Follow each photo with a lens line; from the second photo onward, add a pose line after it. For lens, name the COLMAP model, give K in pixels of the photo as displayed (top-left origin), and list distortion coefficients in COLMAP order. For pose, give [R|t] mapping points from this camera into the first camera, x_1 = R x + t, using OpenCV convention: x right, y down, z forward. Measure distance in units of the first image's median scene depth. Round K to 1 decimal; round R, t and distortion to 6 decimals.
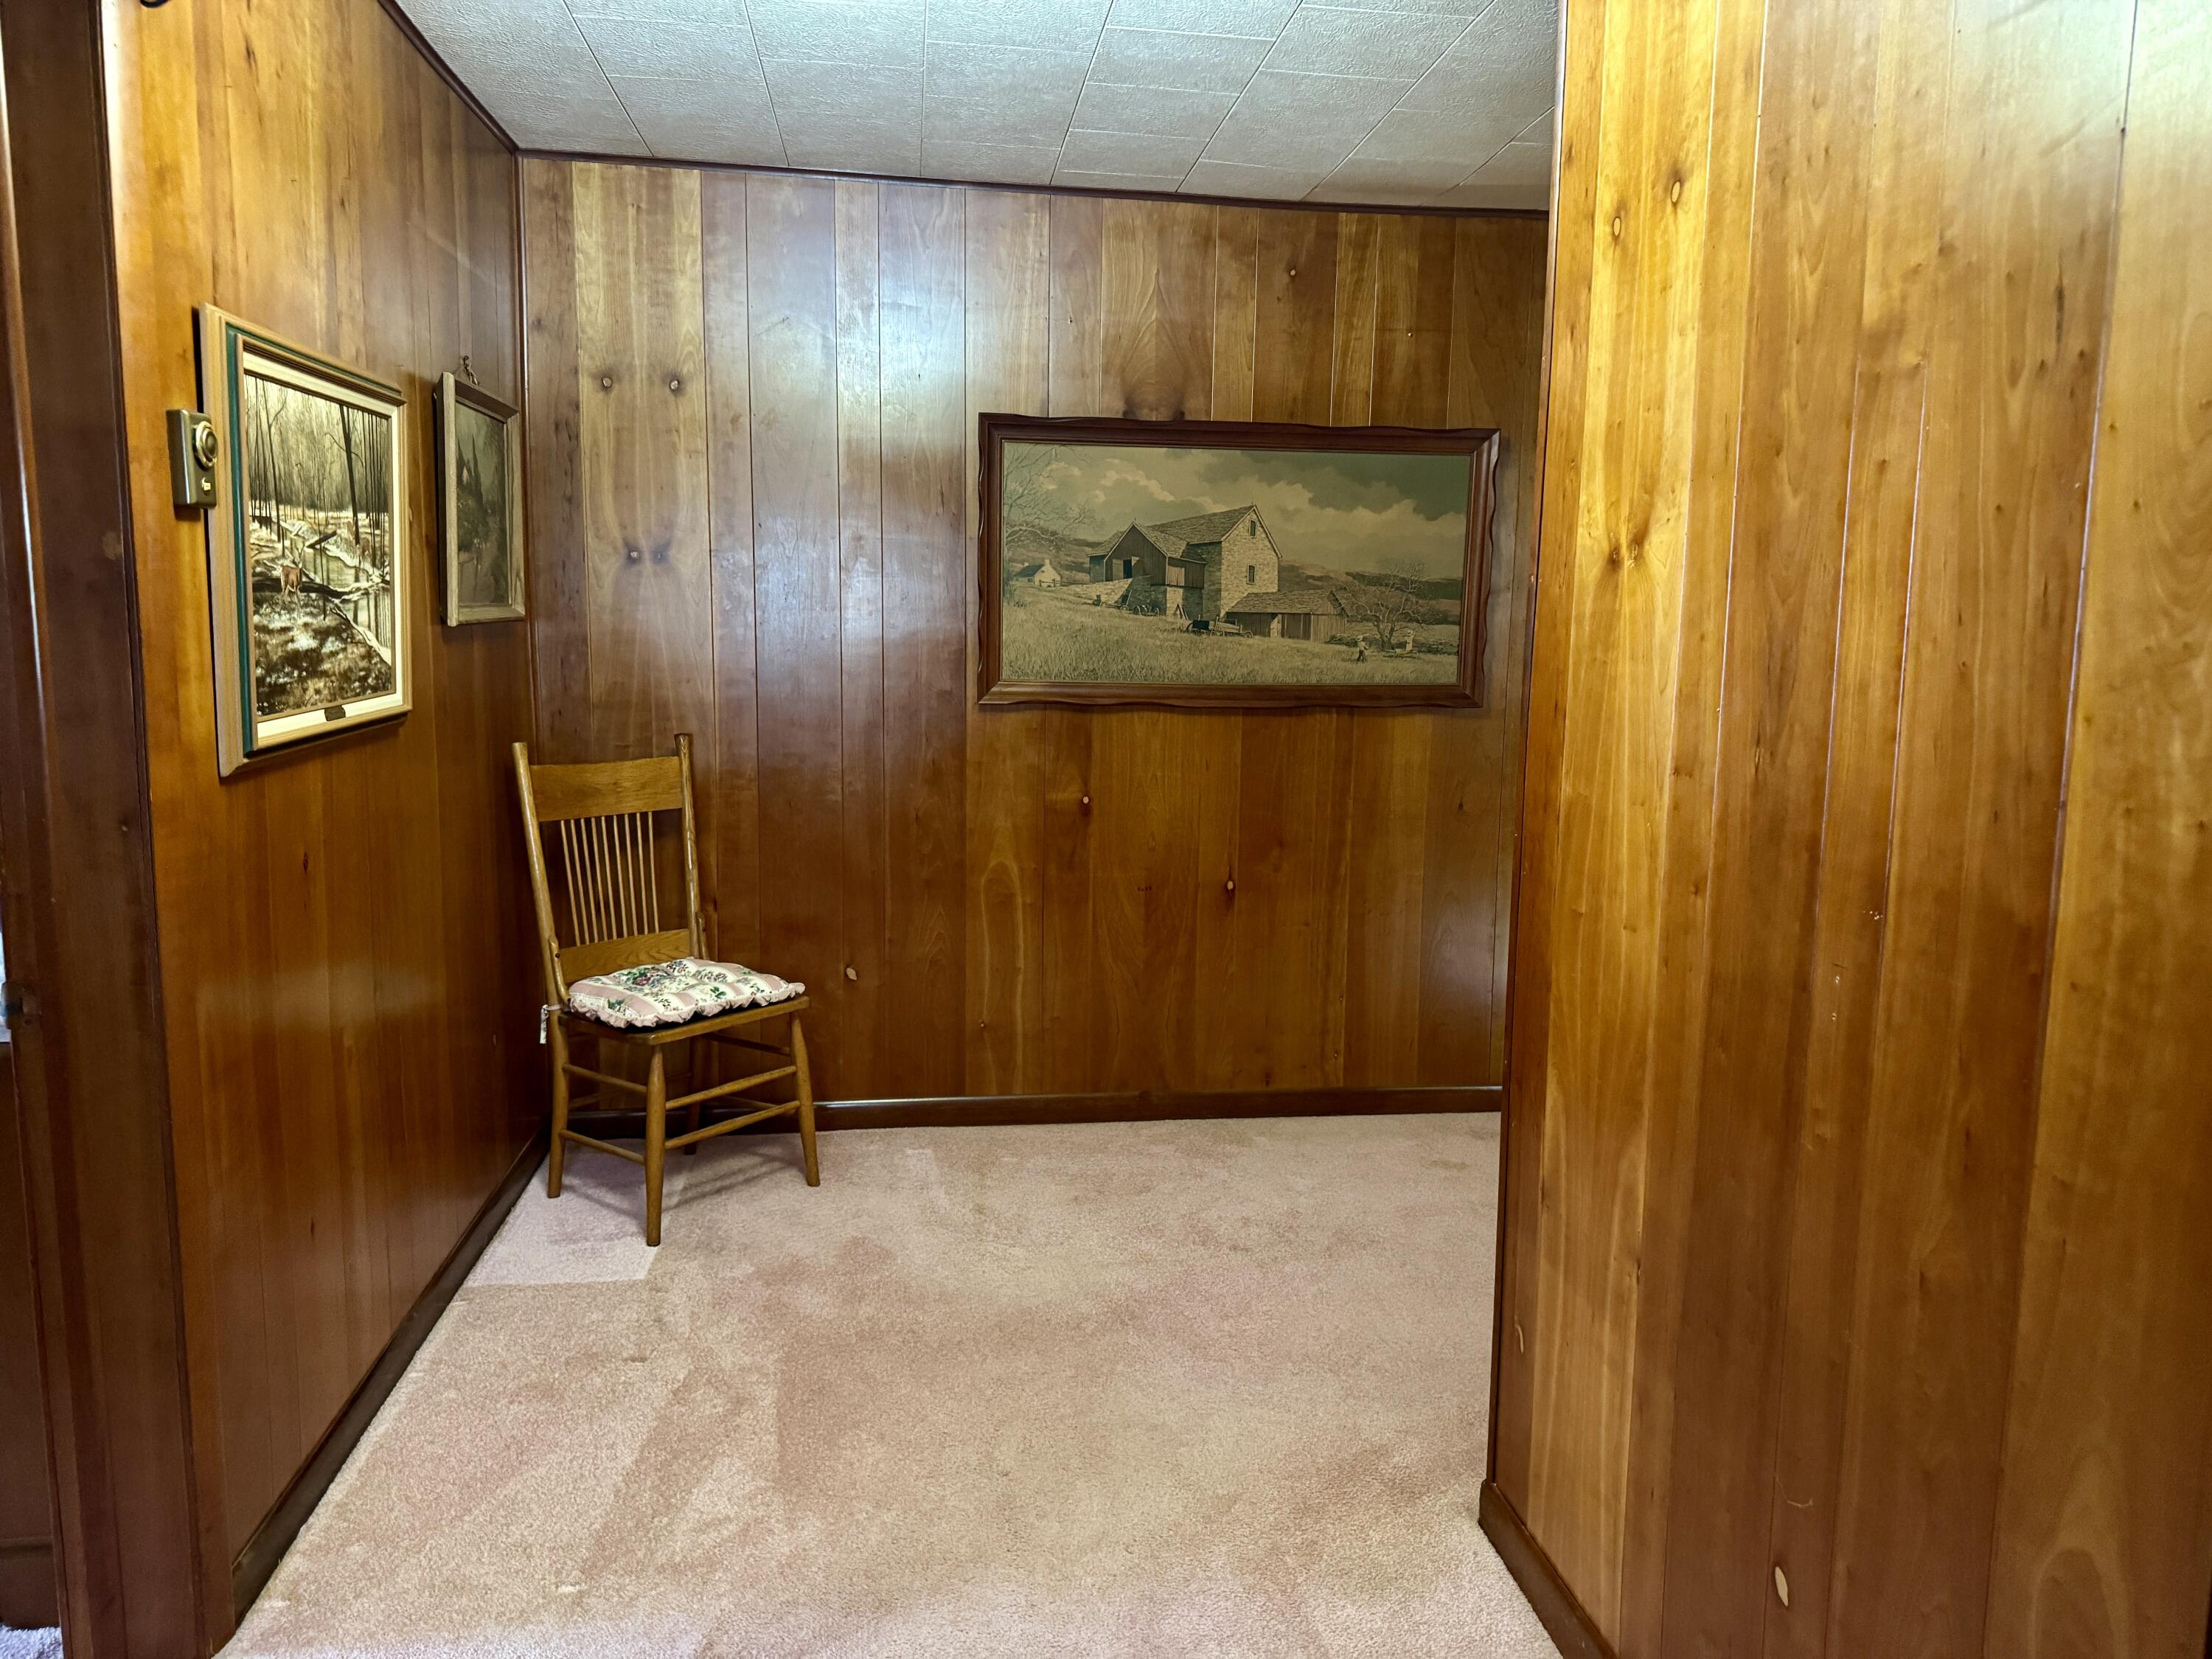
lens RADIAL K [[1578.5, 0, 1099.7], [0, 1578.5, 835.7], [0, 0, 1]] dist [0.158564, -0.277730]
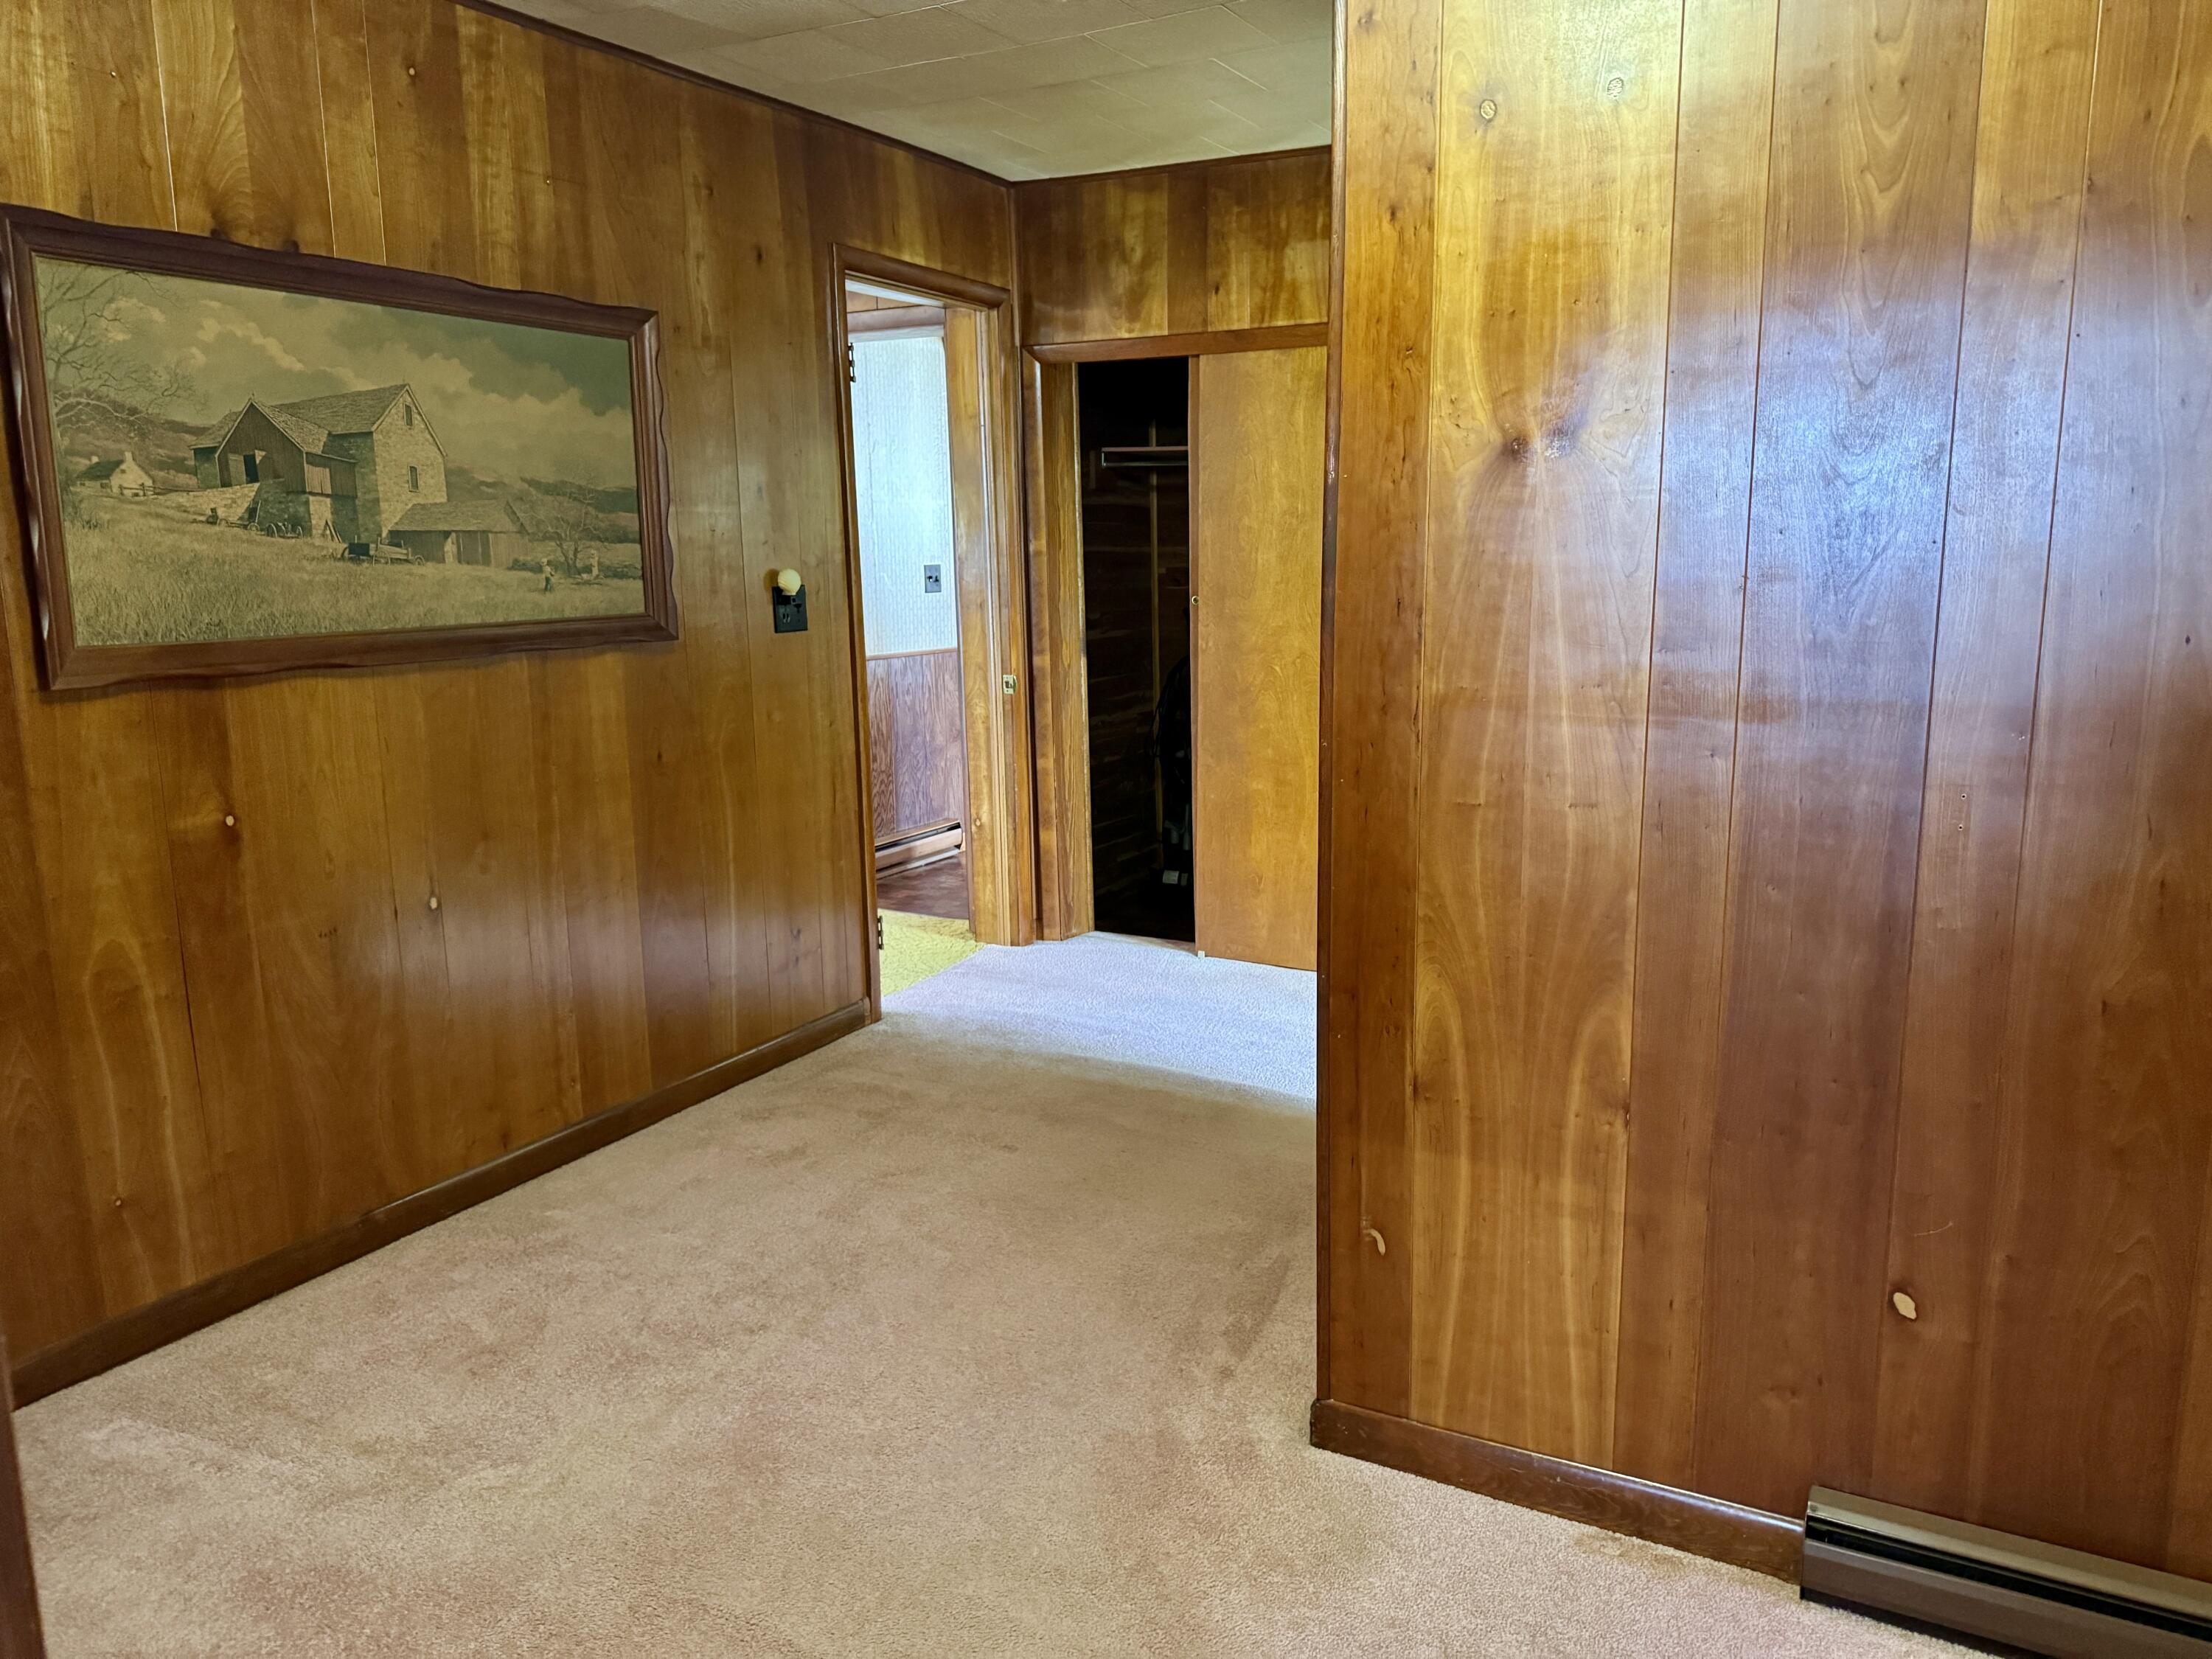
lens RADIAL K [[1575.7, 0, 1148.3], [0, 1575.7, 842.1], [0, 0, 1]] dist [0.025683, -0.044455]
pose [[0.572333, -0.177616, 0.800554, -0.325761], [0.138786, 0.983158, 0.118908, -0.039778], [-0.808191, 0.043051, 0.587344, 0.306667]]
